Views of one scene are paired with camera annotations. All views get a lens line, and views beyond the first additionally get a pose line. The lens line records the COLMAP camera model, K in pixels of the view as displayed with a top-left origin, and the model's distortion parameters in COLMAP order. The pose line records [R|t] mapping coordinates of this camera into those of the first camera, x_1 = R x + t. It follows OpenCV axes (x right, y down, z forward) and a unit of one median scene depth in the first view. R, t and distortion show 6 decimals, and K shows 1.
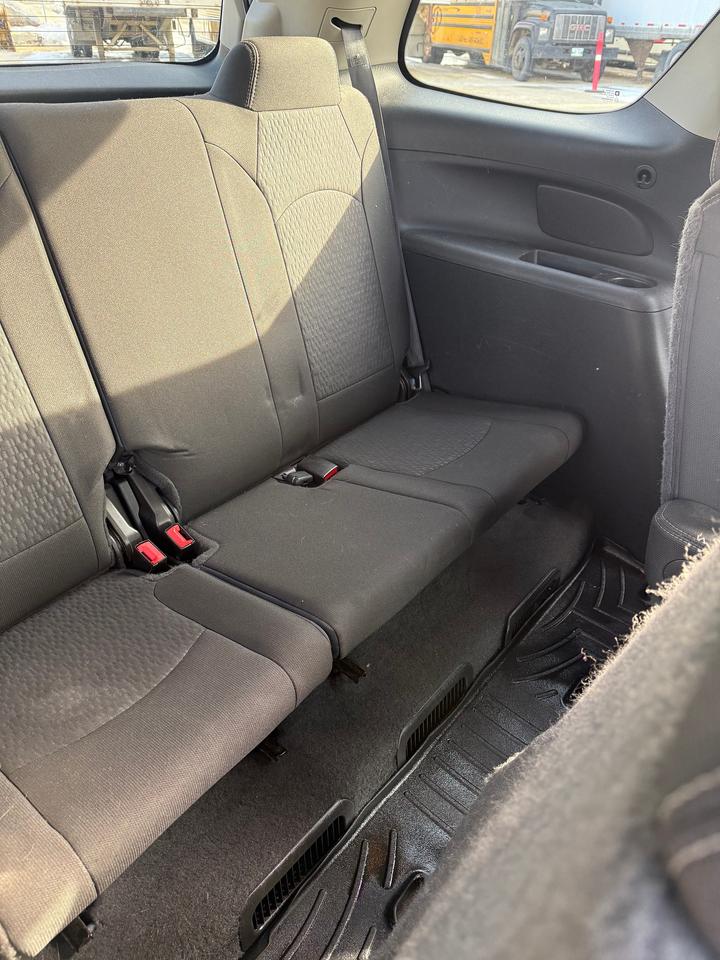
lens RADIAL K [[677.4, 0, 357.3], [0, 677.4, 478.4], [0, 0, 1]] dist [0.001819, 0.000316]
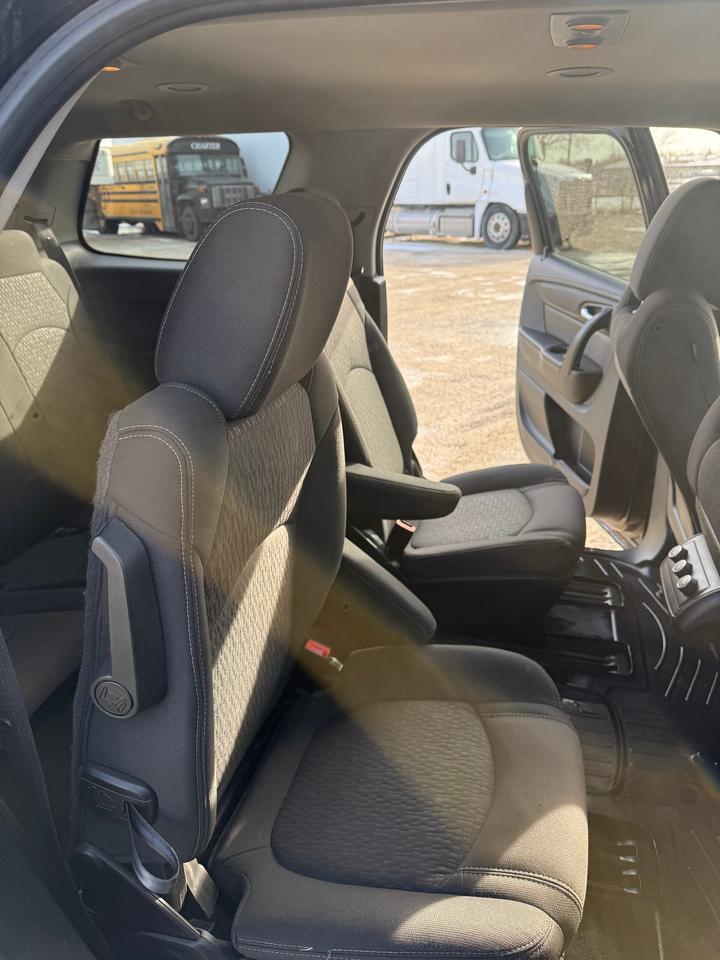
lens RADIAL K [[708.7, 0, 363.2], [0, 708.7, 478.8], [0, 0, 1]] dist [0.066453, -0.089883]
pose [[0.912016, -0.207118, 0.354018, -0.006479], [0.275767, 0.948568, -0.155470, 0.052795], [-0.303610, 0.239418, 0.922226, -0.090893]]
